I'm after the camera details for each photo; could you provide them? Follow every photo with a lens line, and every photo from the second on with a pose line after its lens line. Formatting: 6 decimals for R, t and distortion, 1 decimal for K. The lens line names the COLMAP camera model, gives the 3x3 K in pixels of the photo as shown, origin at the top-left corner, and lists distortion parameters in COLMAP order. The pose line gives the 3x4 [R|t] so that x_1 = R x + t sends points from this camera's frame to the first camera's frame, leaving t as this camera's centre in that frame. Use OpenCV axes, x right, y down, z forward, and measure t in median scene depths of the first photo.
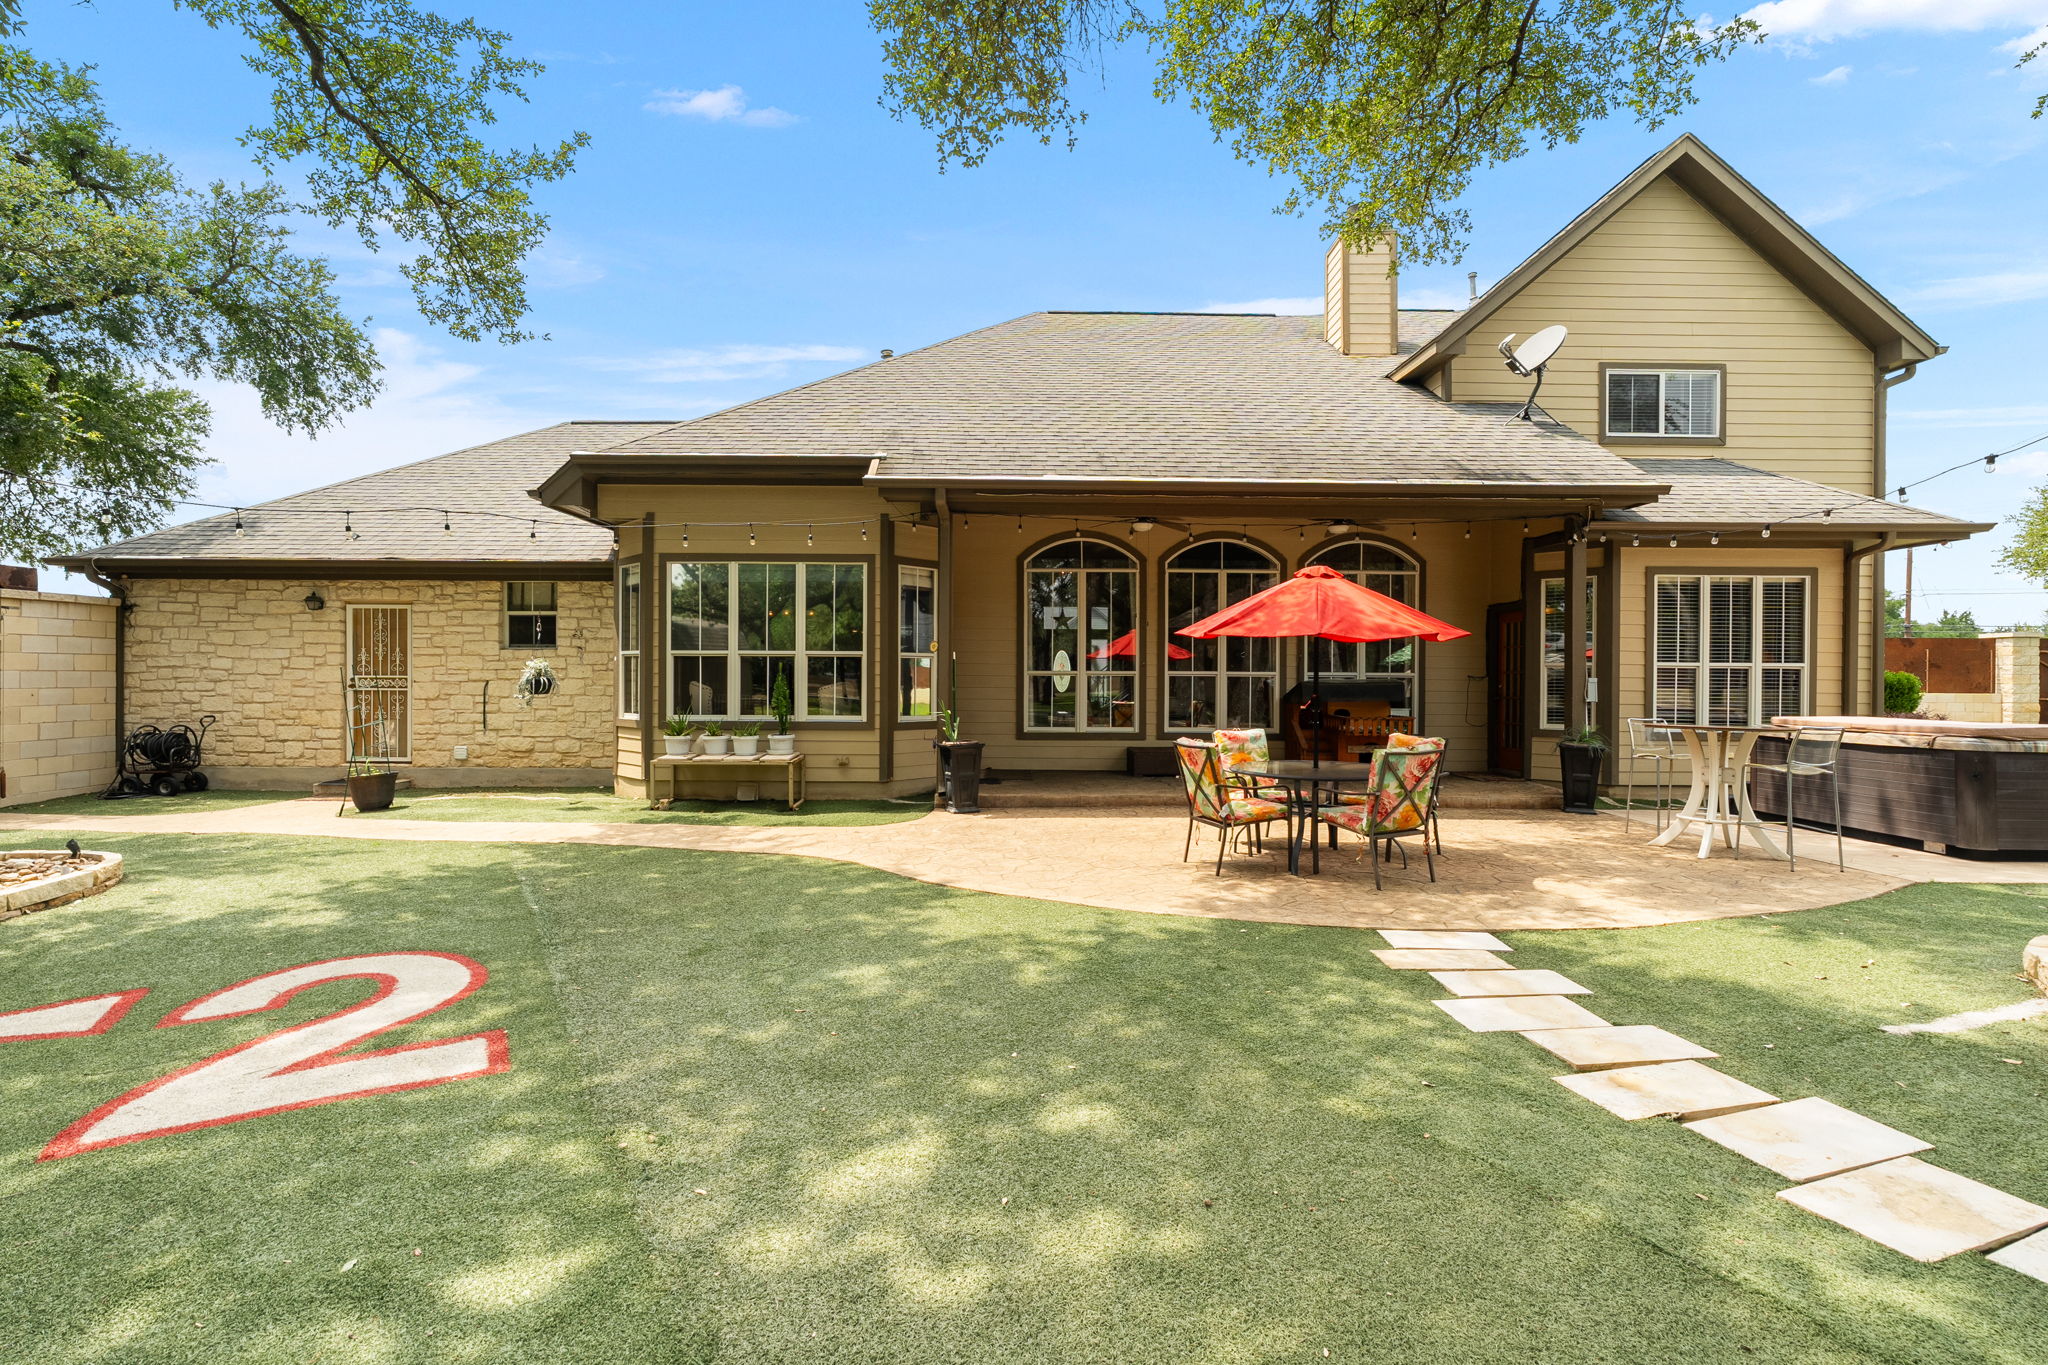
lens RADIAL K [[917.2, 0, 1027.6], [0, 917.2, 683.9], [0, 0, 1]] dist [-0.003494, 0.000712]
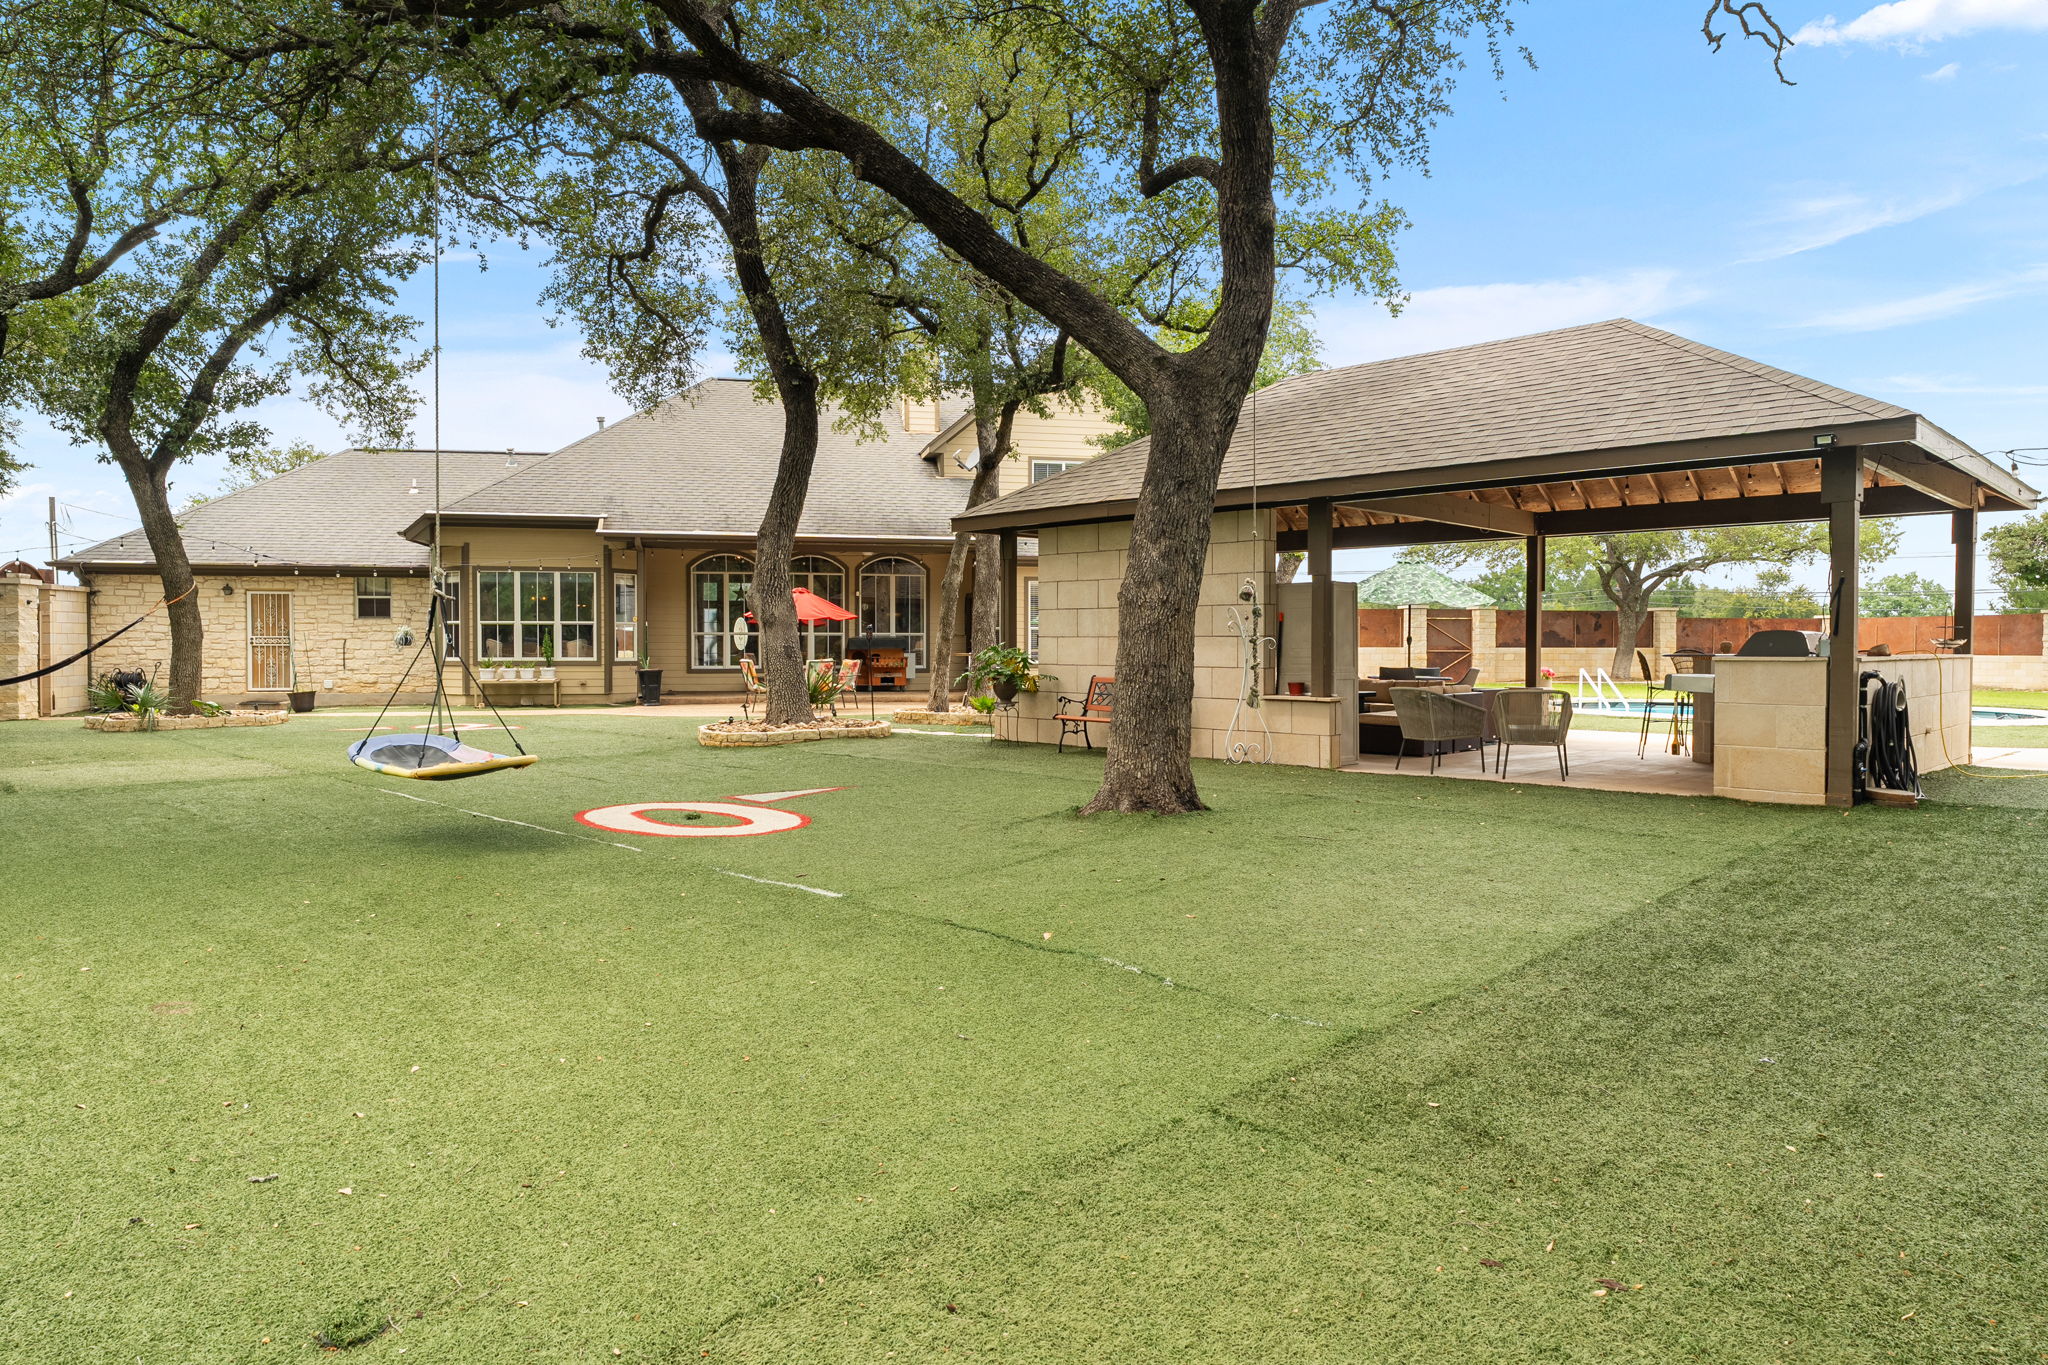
lens RADIAL K [[1199.0, 0, 1024.0], [0, 1199.0, 682.5], [0, 0, 1]] dist [-0.002813, 0.000163]
pose [[0.977388, -0.010743, 0.211181, 0.138482], [0.005031, 0.999607, 0.027569, 0.021880], [-0.211394, -0.025883, 0.977058, -1.392784]]
